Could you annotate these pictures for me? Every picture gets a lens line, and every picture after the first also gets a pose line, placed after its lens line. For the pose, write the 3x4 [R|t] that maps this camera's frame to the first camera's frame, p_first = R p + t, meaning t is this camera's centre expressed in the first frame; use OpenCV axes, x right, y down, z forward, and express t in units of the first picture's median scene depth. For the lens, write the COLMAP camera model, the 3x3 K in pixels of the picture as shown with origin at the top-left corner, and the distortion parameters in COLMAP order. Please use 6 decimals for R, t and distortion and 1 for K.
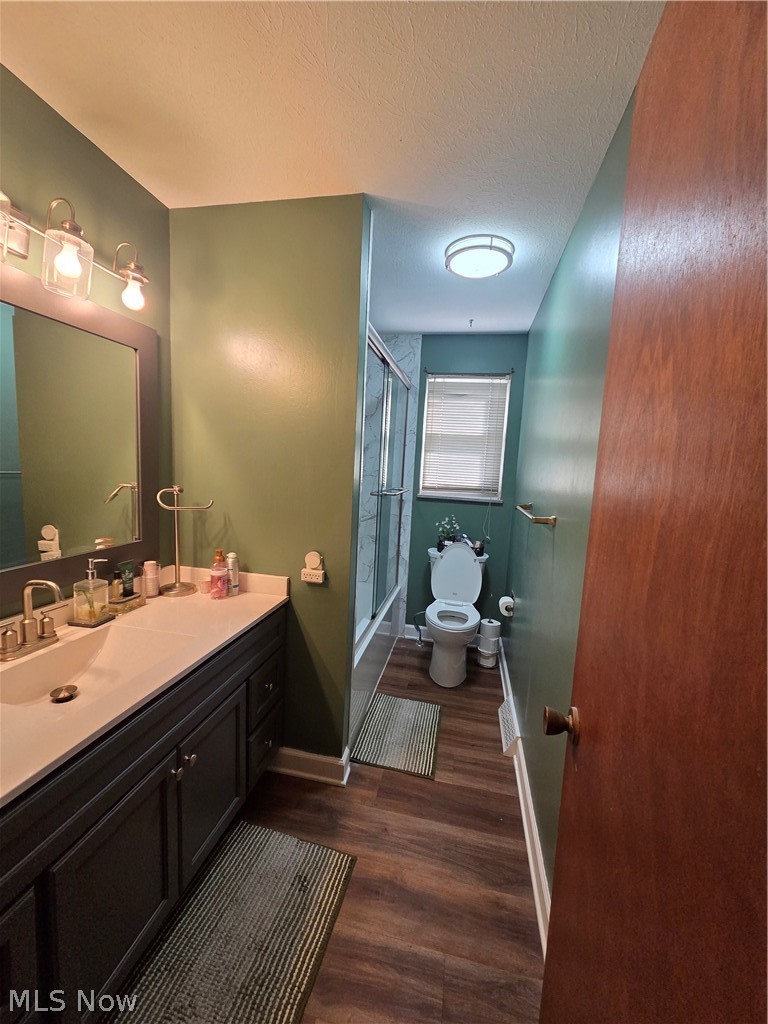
lens RADIAL K [[415.1, 0, 384.0], [0, 415.1, 512.0], [0, 0, 1]] dist [-0.000763, 0.000013]
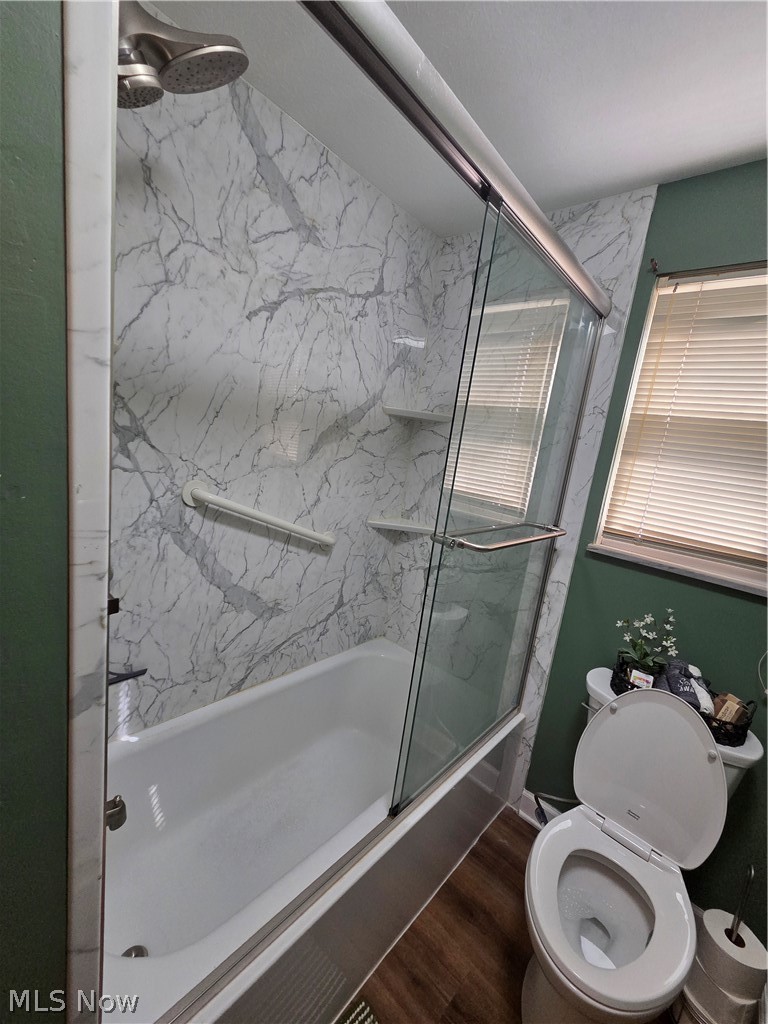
lens RADIAL K [[415.1, 0, 384.0], [0, 415.1, 512.0], [0, 0, 1]] dist [-0.000763, 0.000013]
pose [[0.856374, 0.151689, -0.493573, 0.112794], [-0.149487, 0.987775, 0.044204, -0.067763], [0.494244, 0.035927, 0.868580, 0.499548]]
